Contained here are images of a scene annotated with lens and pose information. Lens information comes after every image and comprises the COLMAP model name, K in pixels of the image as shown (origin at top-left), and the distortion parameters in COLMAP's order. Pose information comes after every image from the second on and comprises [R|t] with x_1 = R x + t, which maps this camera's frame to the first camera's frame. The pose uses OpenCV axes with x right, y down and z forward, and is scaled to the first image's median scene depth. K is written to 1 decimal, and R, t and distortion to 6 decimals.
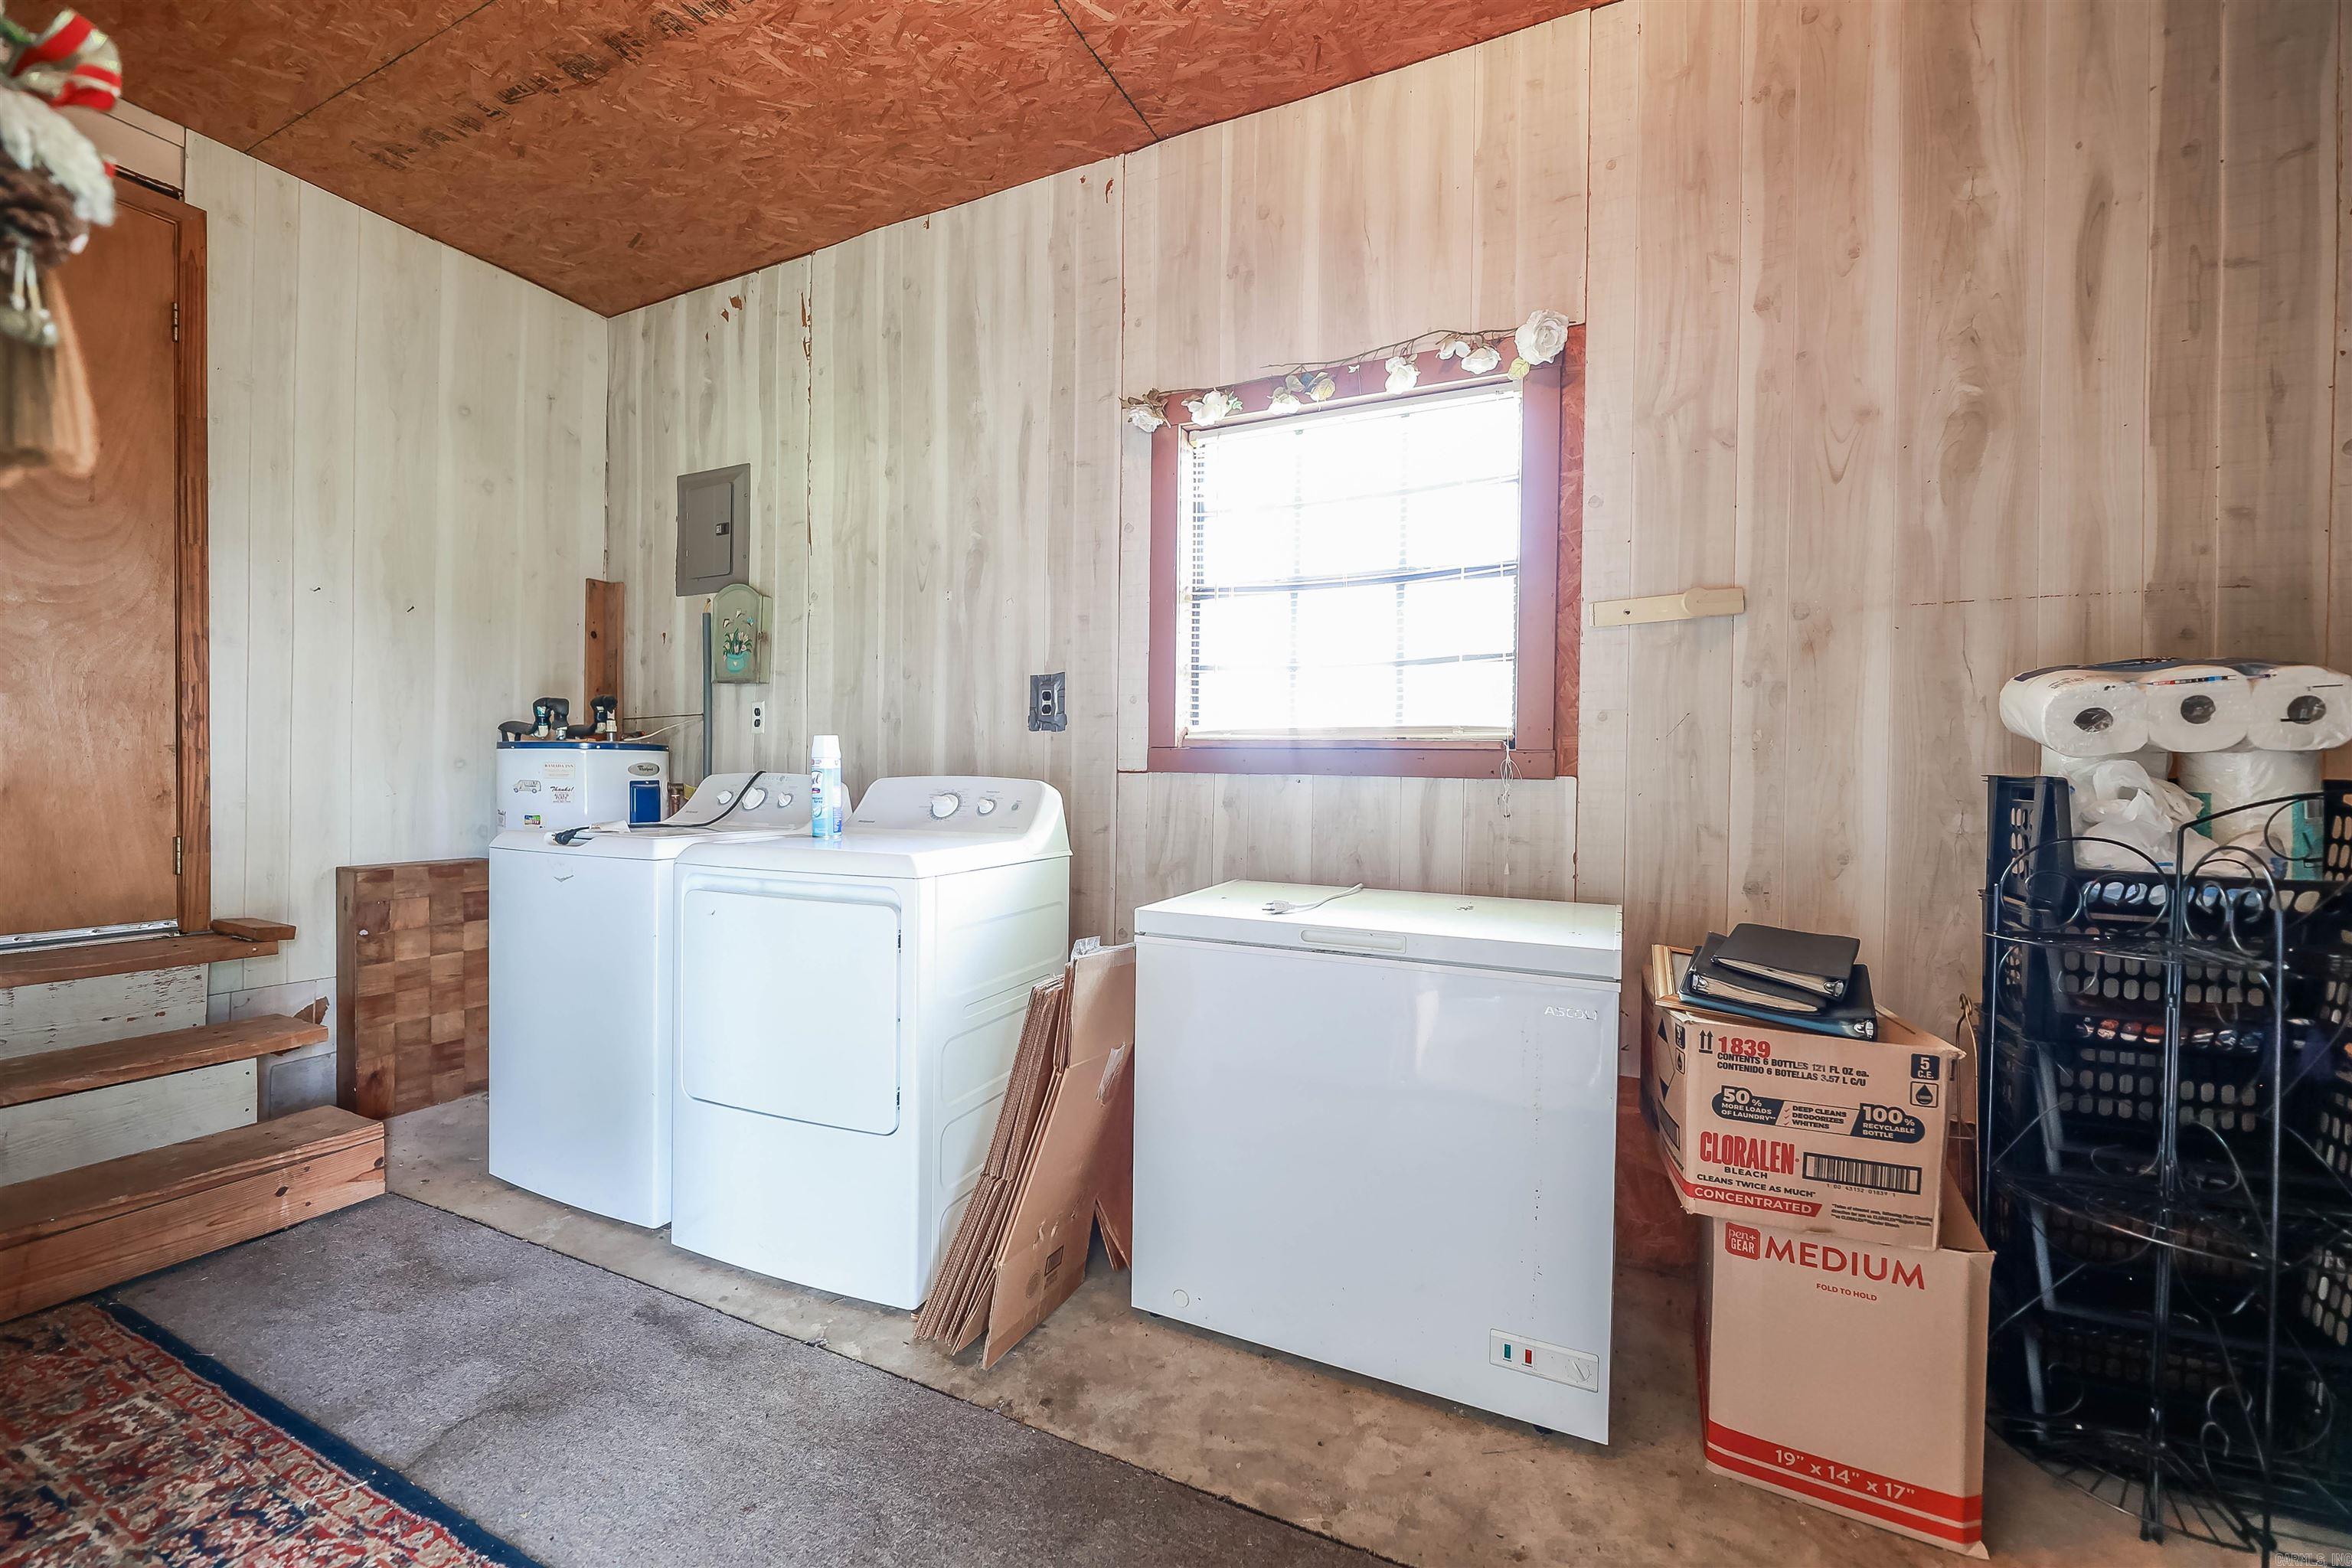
lens RADIAL K [[951.6, 0, 1170.9], [0, 951.6, 785.7], [0, 0, 1]] dist [0.003105, 0.000464]
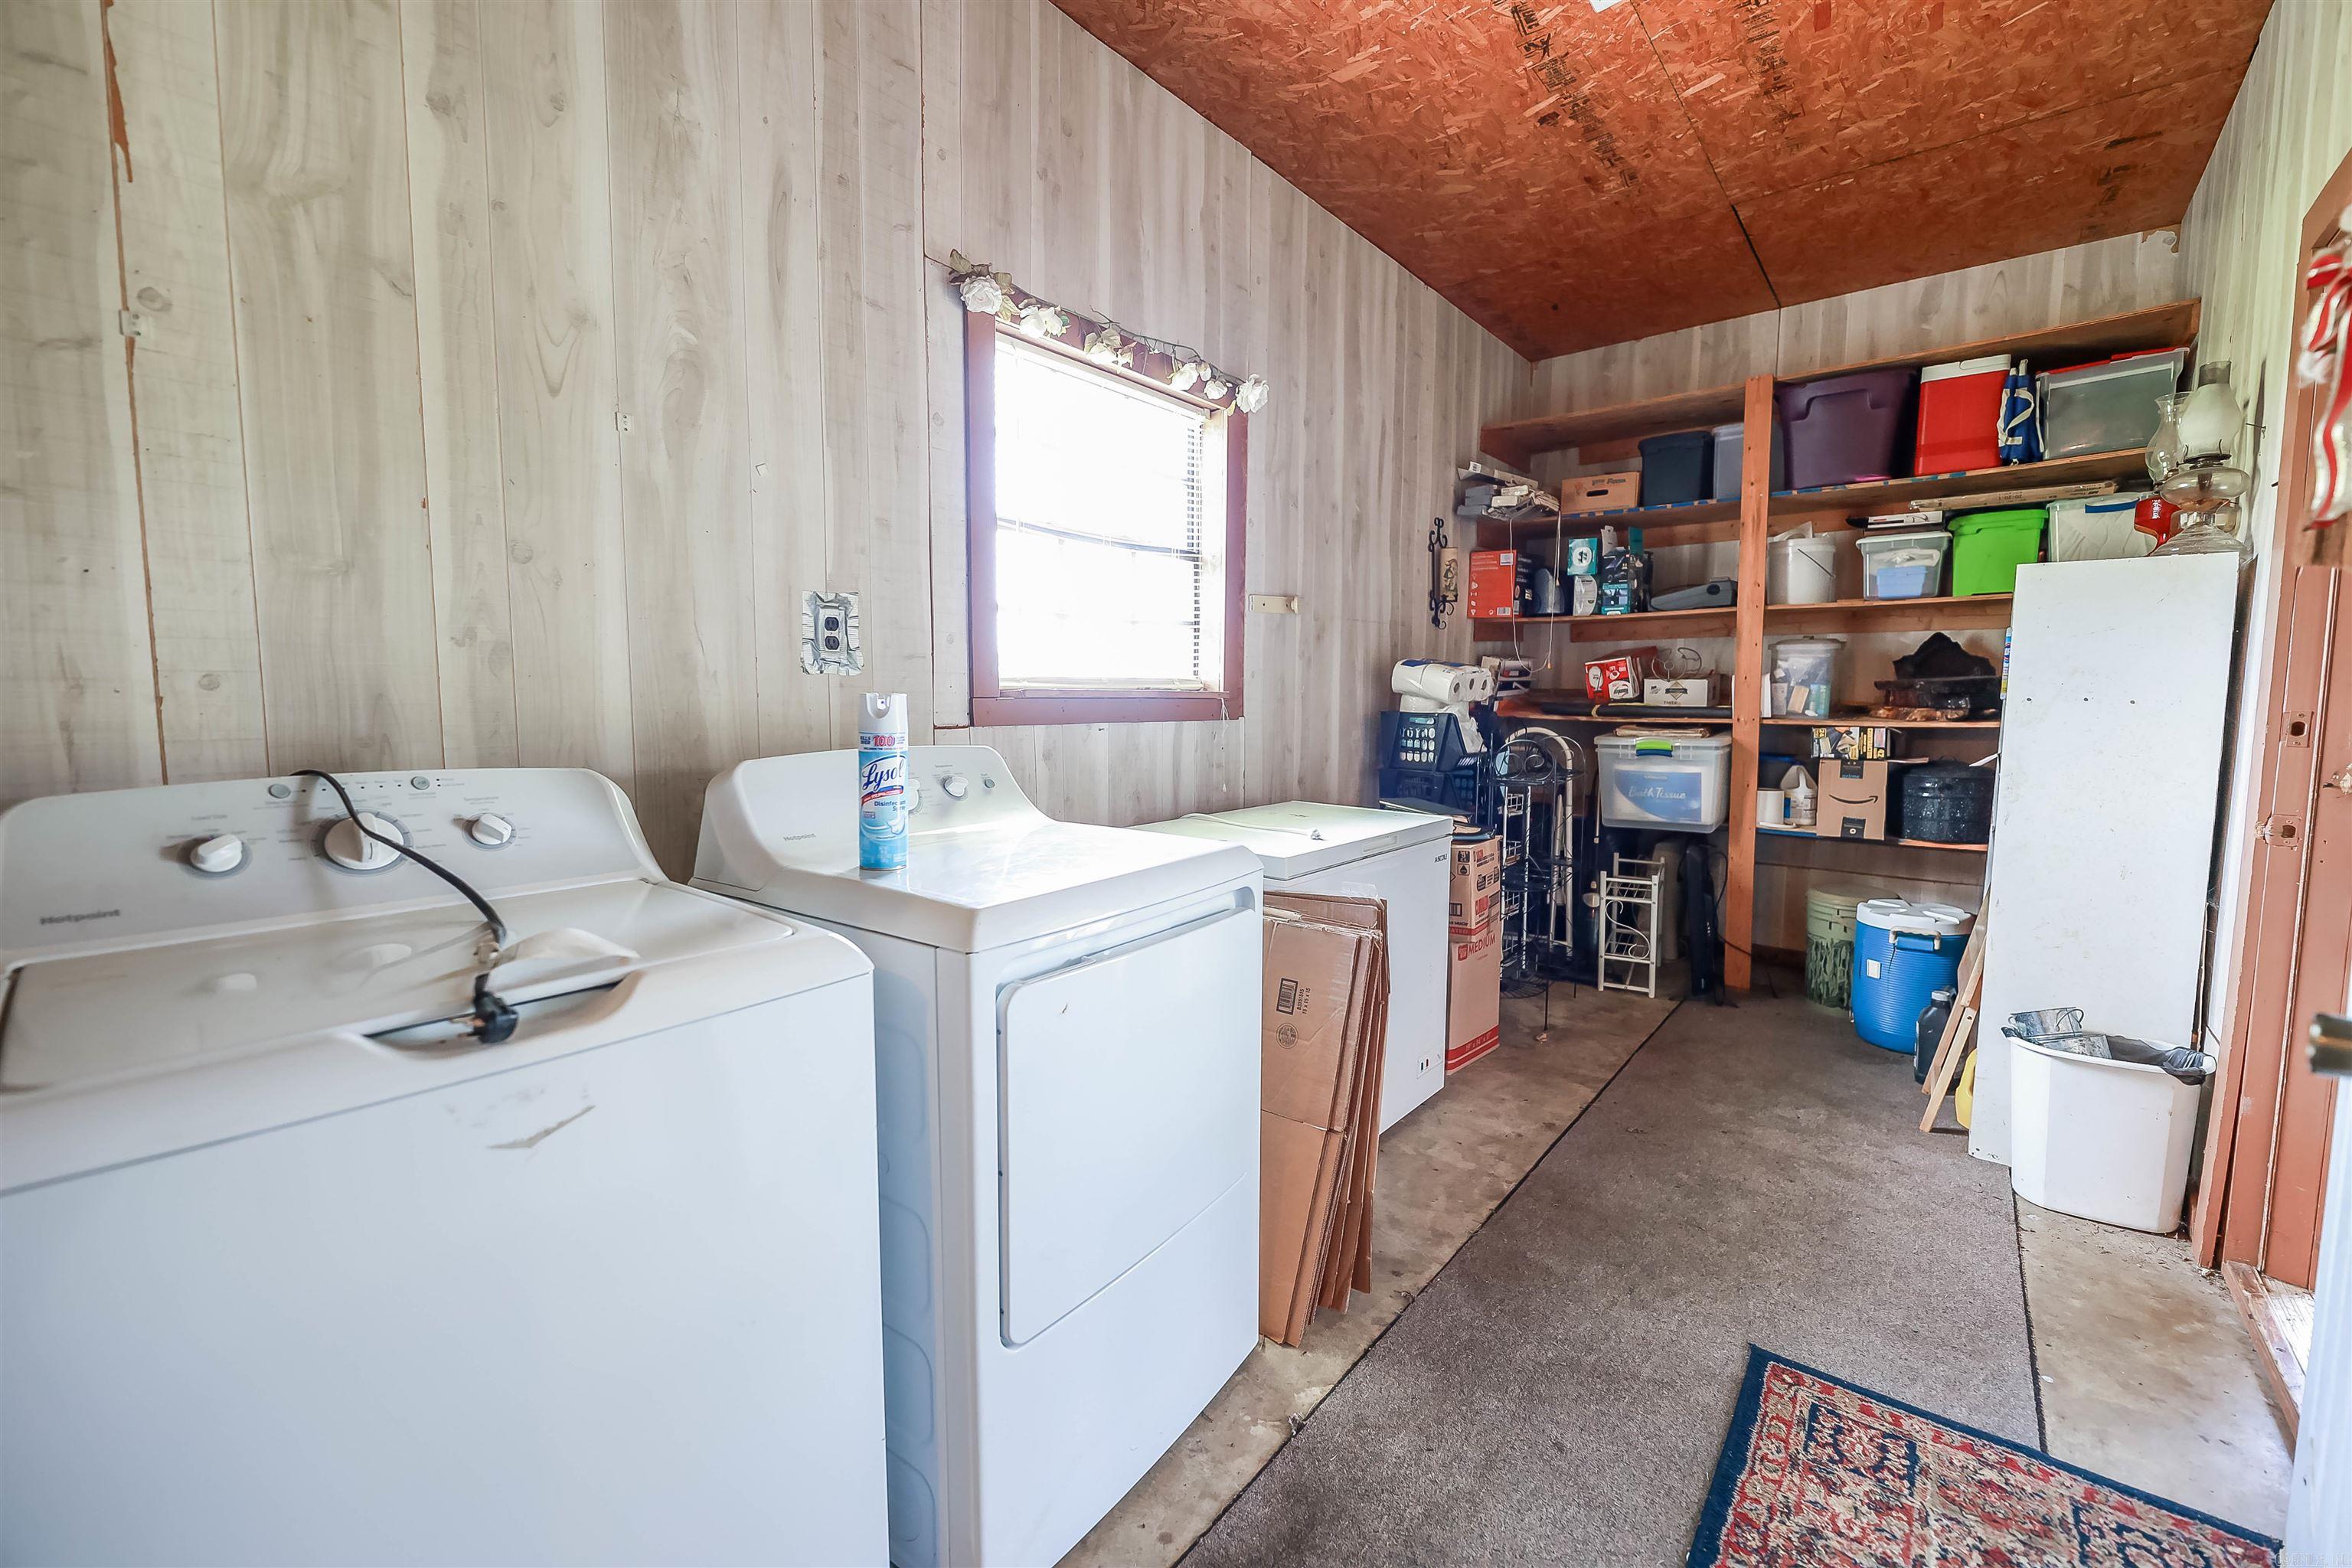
lens RADIAL K [[951.6, 0, 1173.2], [0, 951.6, 773.3], [0, 0, 1]] dist [0.003105, 0.000464]
pose [[0.239208, -0.096530, 0.966158, -0.877671], [0.013111, 0.995276, 0.096193, -0.057080], [-0.970880, -0.010343, 0.239344, 0.686097]]
